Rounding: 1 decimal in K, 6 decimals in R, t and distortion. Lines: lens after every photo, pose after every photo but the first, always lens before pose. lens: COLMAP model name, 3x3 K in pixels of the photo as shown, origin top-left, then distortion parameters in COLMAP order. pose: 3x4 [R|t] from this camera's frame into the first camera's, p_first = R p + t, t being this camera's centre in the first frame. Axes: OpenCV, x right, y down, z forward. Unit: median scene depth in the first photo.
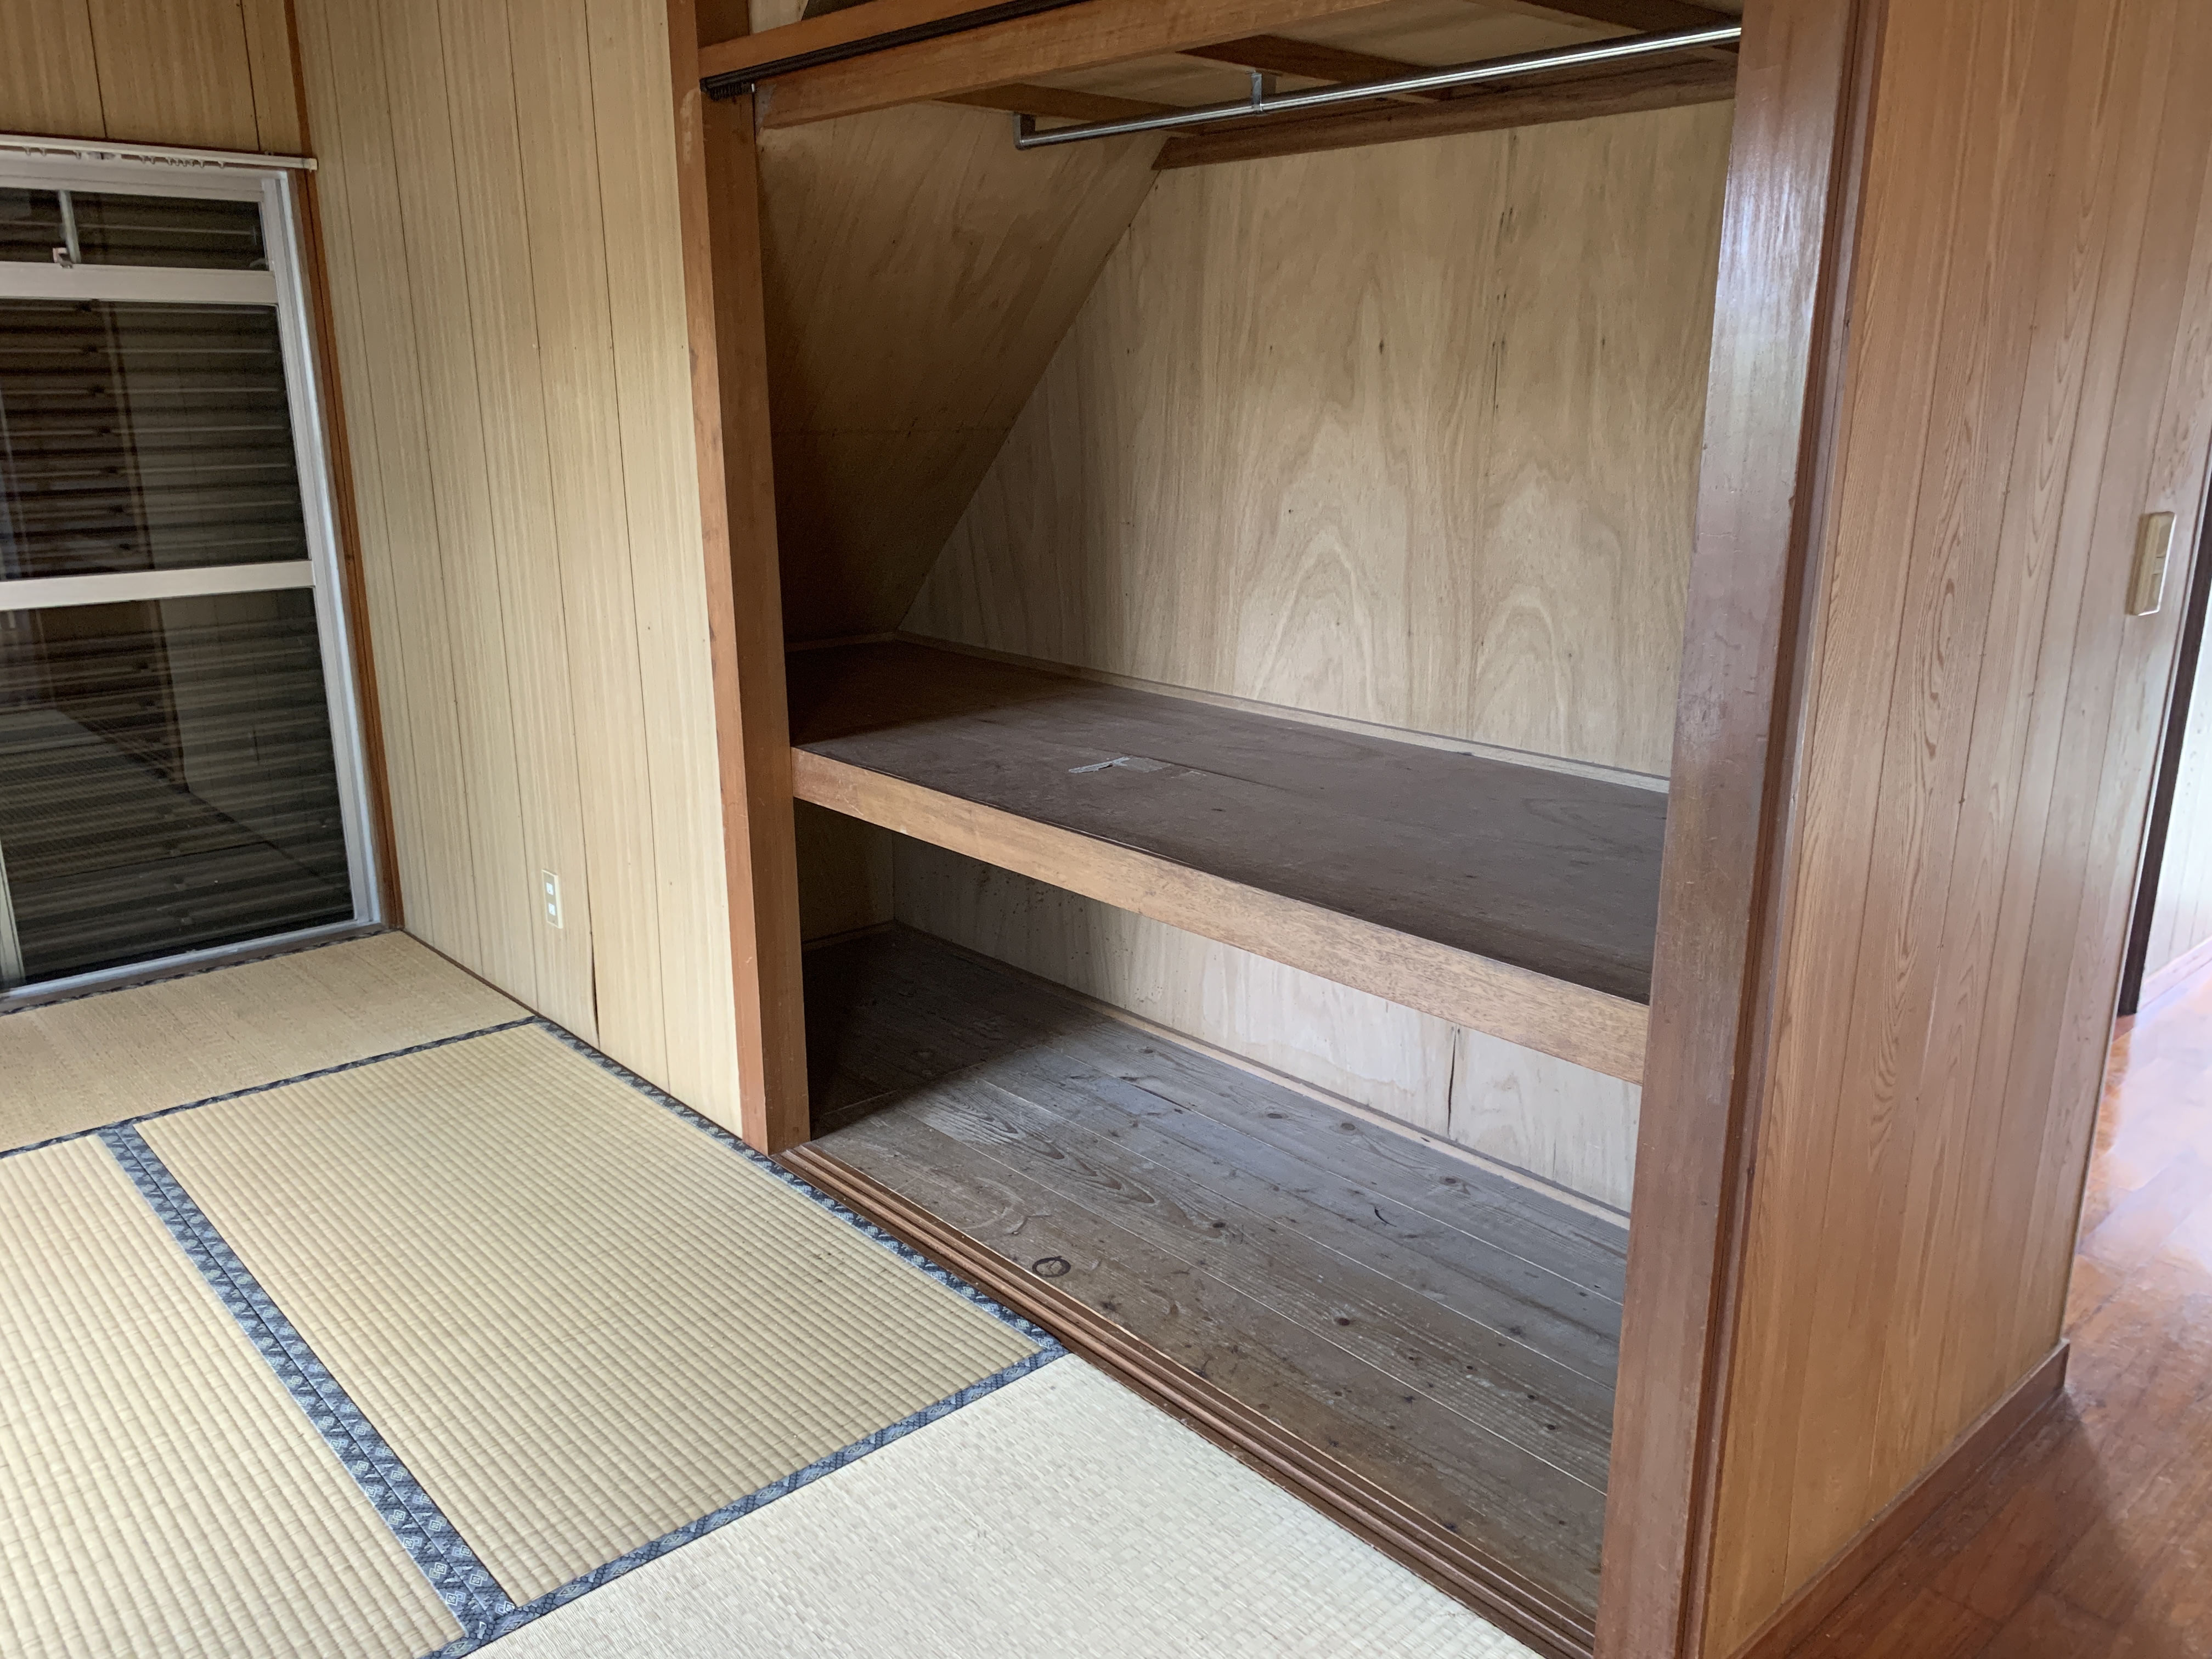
lens RADIAL K [[1682.7, 0, 1116.2], [0, 1682.7, 833.8], [0, 0, 1]] dist [0.021022, -0.018463]
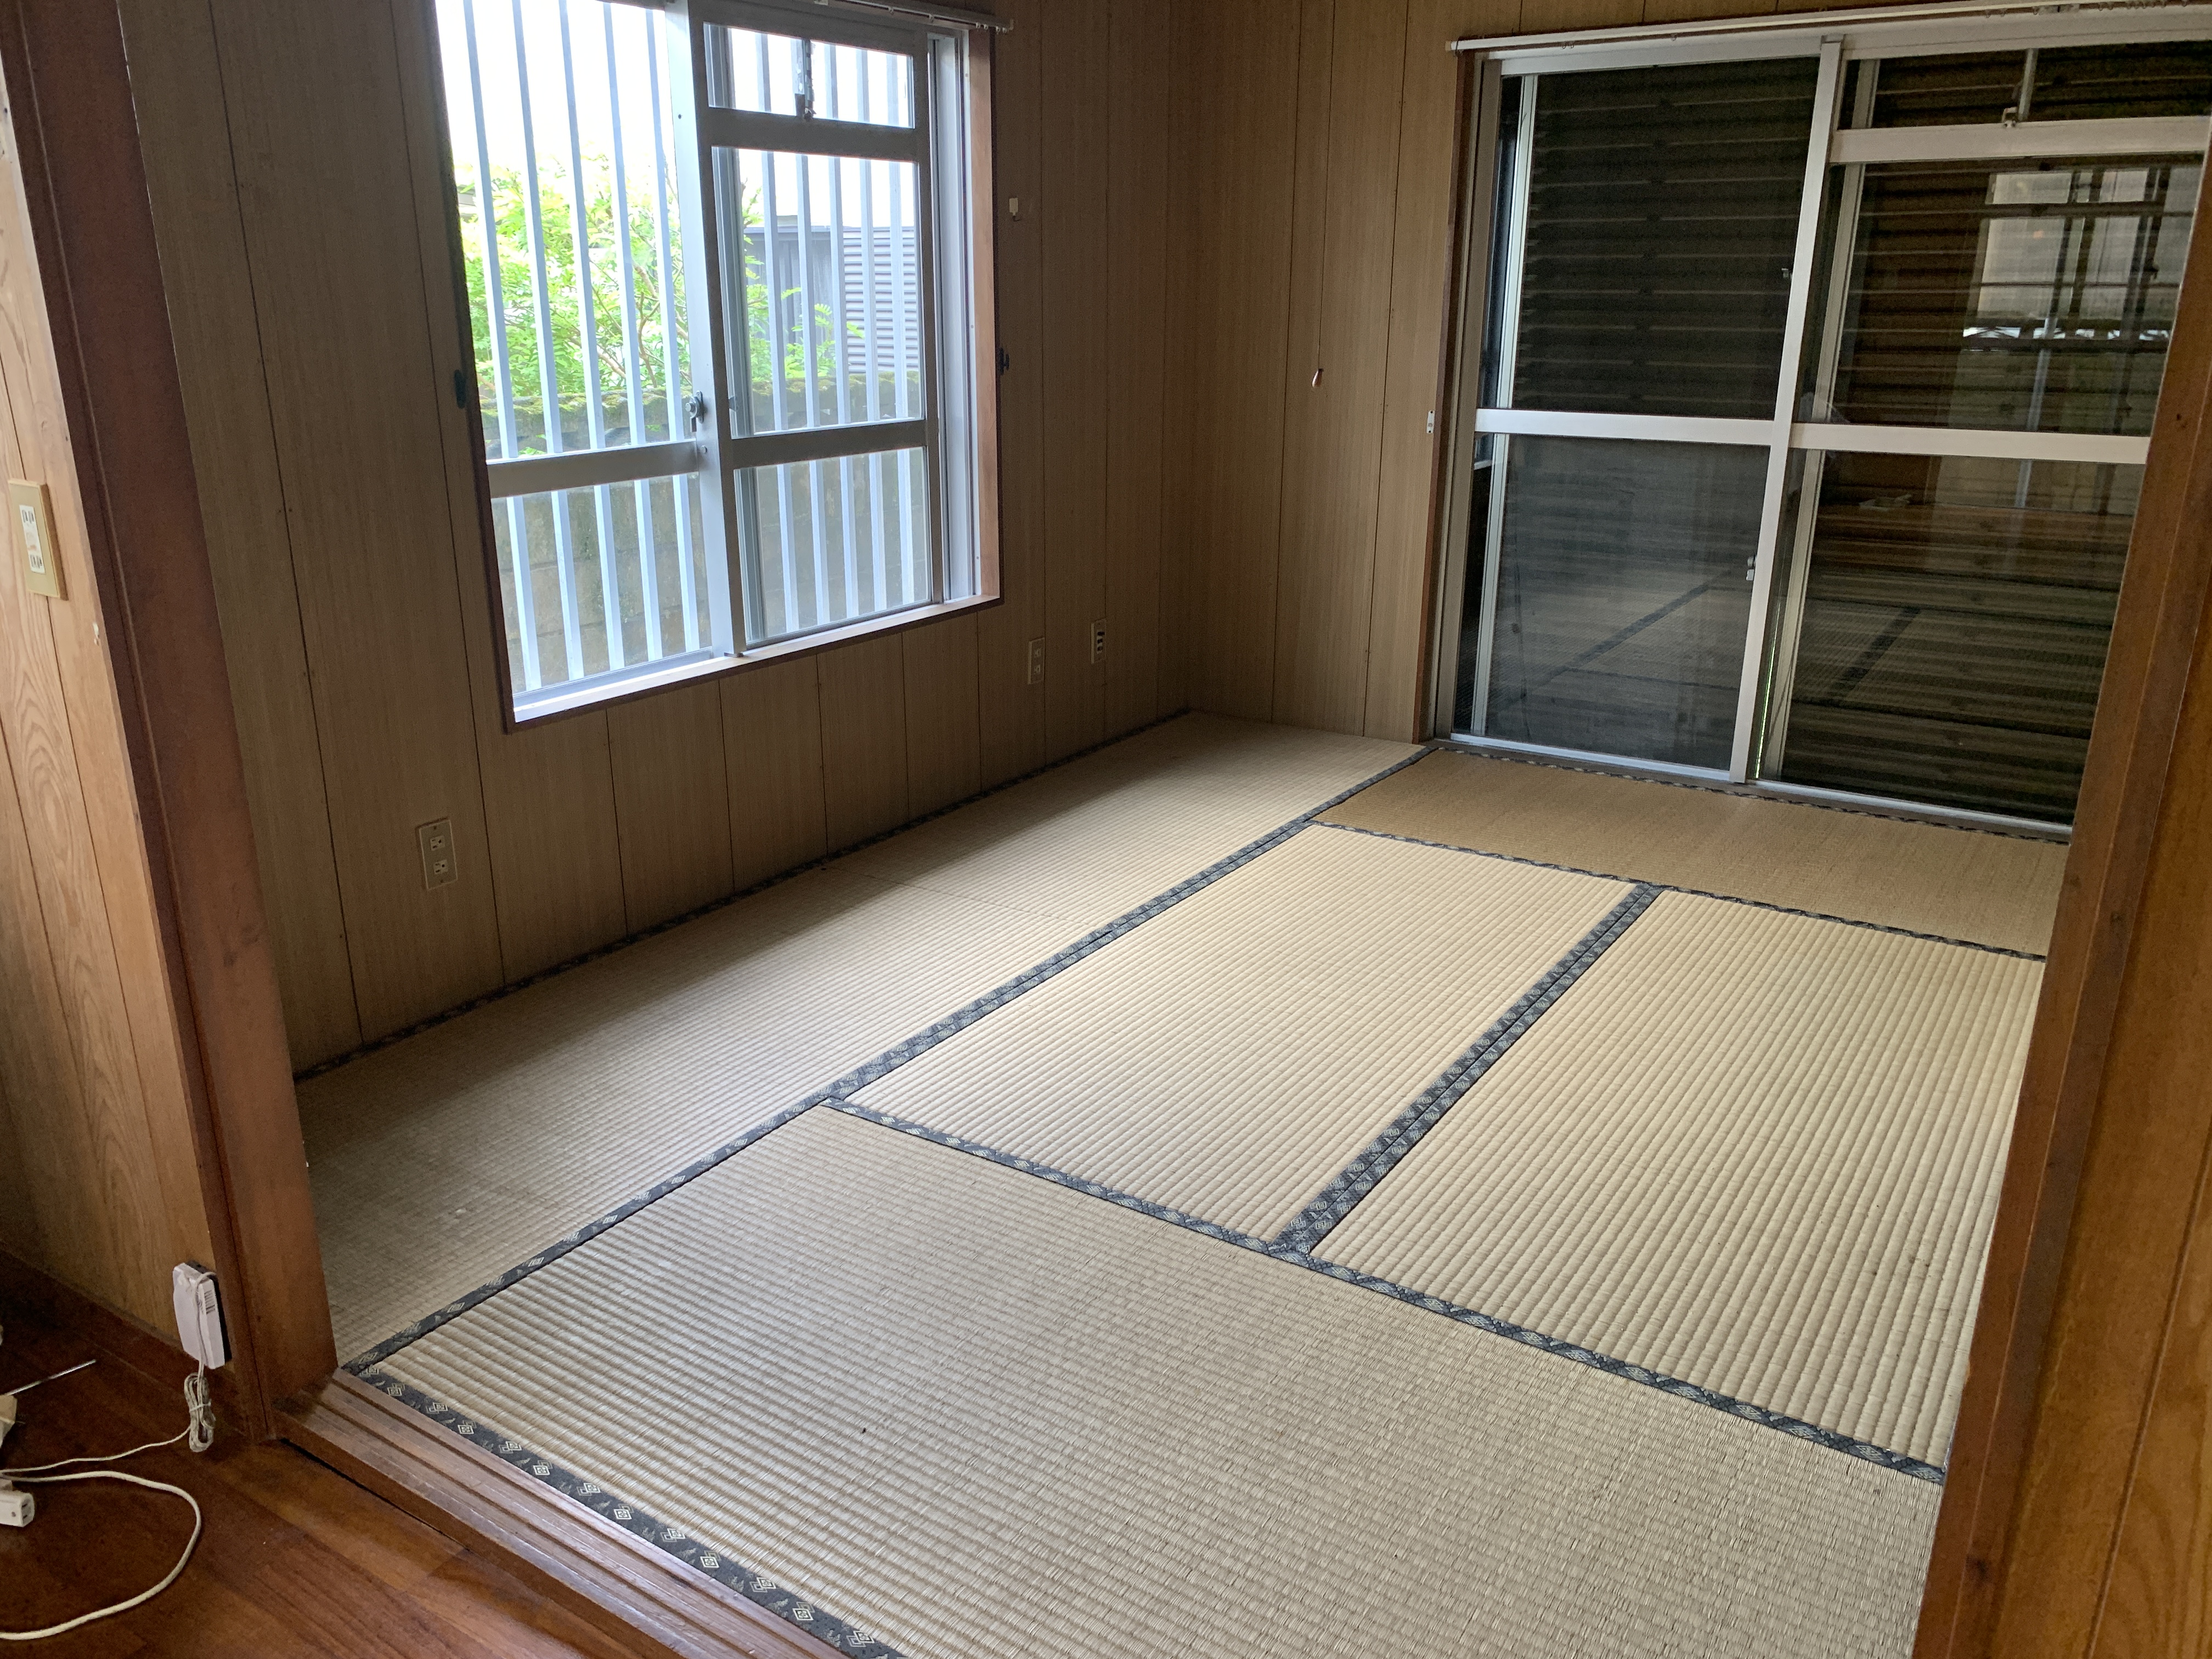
lens RADIAL K [[1682.7, 0, 1071.4], [0, 1682.7, 835.5], [0, 0, 1]] dist [0.021022, -0.018463]
pose [[0.242779, 0.306491, -0.920392, 0.382923], [-0.253582, 0.935840, 0.244745, -0.044421], [0.936352, 0.173975, 0.304923, 0.264844]]
